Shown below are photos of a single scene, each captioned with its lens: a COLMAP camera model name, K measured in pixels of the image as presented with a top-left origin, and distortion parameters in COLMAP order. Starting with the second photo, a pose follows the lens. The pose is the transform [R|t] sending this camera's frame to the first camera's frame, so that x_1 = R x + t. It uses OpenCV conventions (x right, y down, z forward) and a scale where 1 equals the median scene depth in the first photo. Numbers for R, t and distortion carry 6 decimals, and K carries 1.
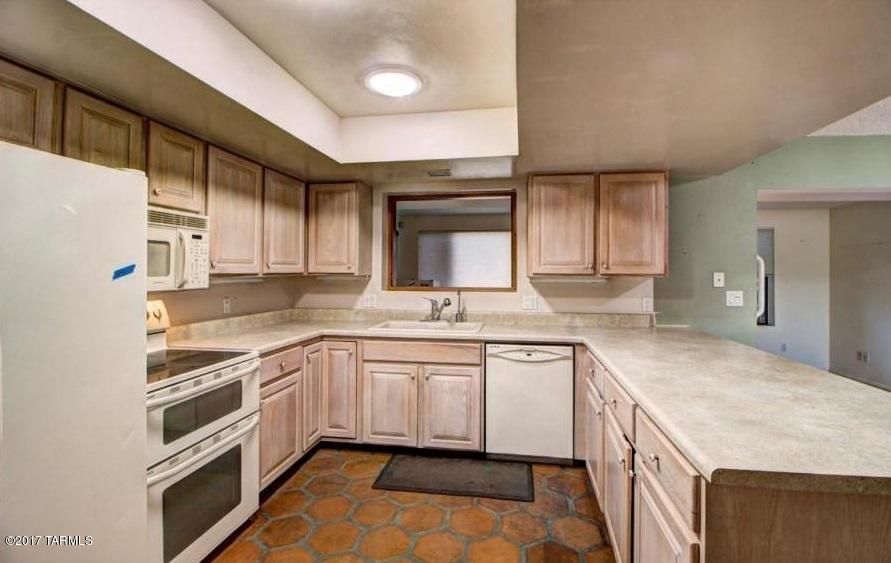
lens RADIAL K [[418.8, 0, 460.7], [0, 418.8, 281.7], [0, 0, 1]] dist [-0.015177, -0.000093]
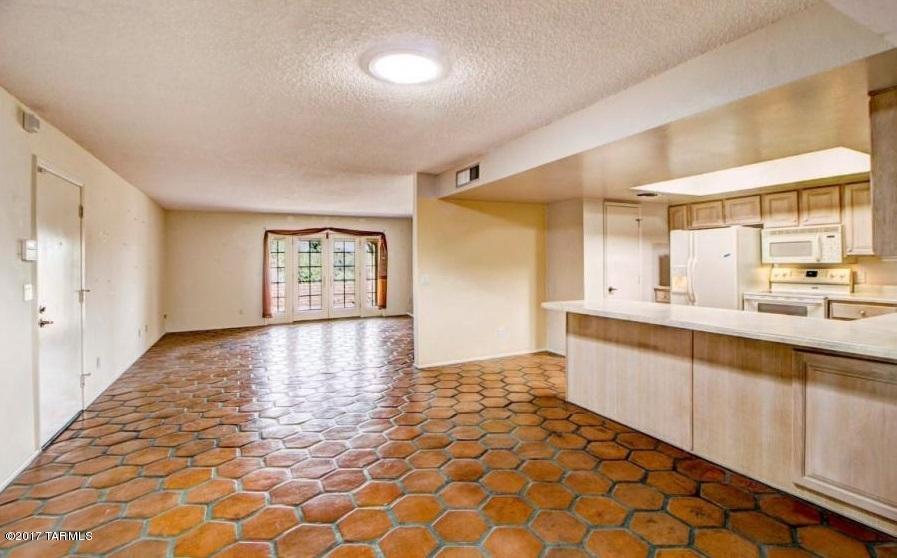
lens RADIAL K [[406.8, 0, 463.5], [0, 406.8, 282.6], [0, 0, 1]] dist [-0.000363, -0.012593]
pose [[-0.818982, 0.038546, -0.572523, 1.395180], [-0.002289, 0.997514, 0.070434, -0.014221], [0.573814, 0.058994, -0.816858, 1.149477]]
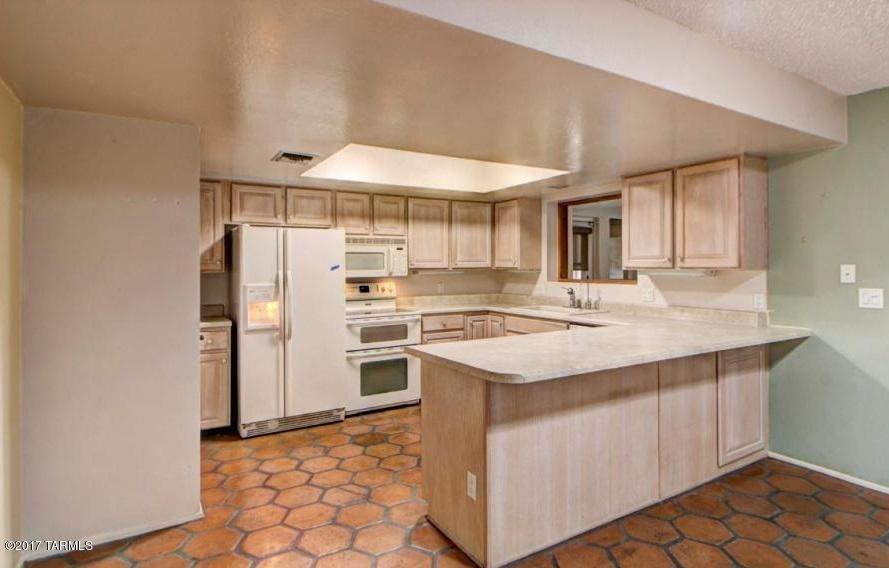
lens RADIAL K [[502.7, 0, 444.5], [0, 502.7, 284.0], [0, 0, 1]] dist [0.001404, -0.000029]
pose [[0.627082, 0.021616, -0.778653, 0.943403], [-0.011025, 0.999761, 0.018875, 0.005390], [0.778875, -0.003252, 0.627170, -0.209392]]
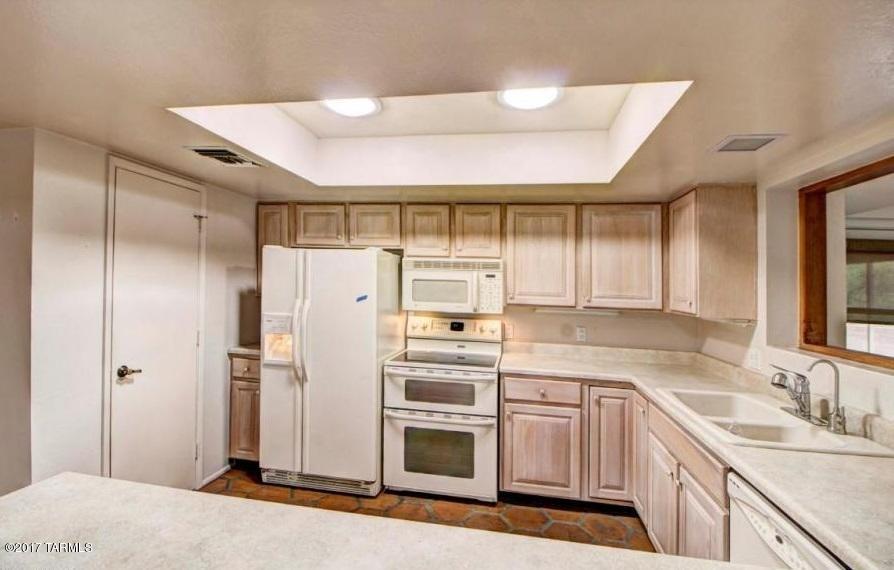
lens RADIAL K [[422.7, 0, 432.8], [0, 422.7, 281.1], [0, 0, 1]] dist [0.002133, -0.000115]
pose [[-0.058932, -0.010772, -0.998204, 0.565833], [-0.055946, 0.998406, -0.007471, -0.050729], [0.996693, 0.055405, -0.059441, 0.649821]]
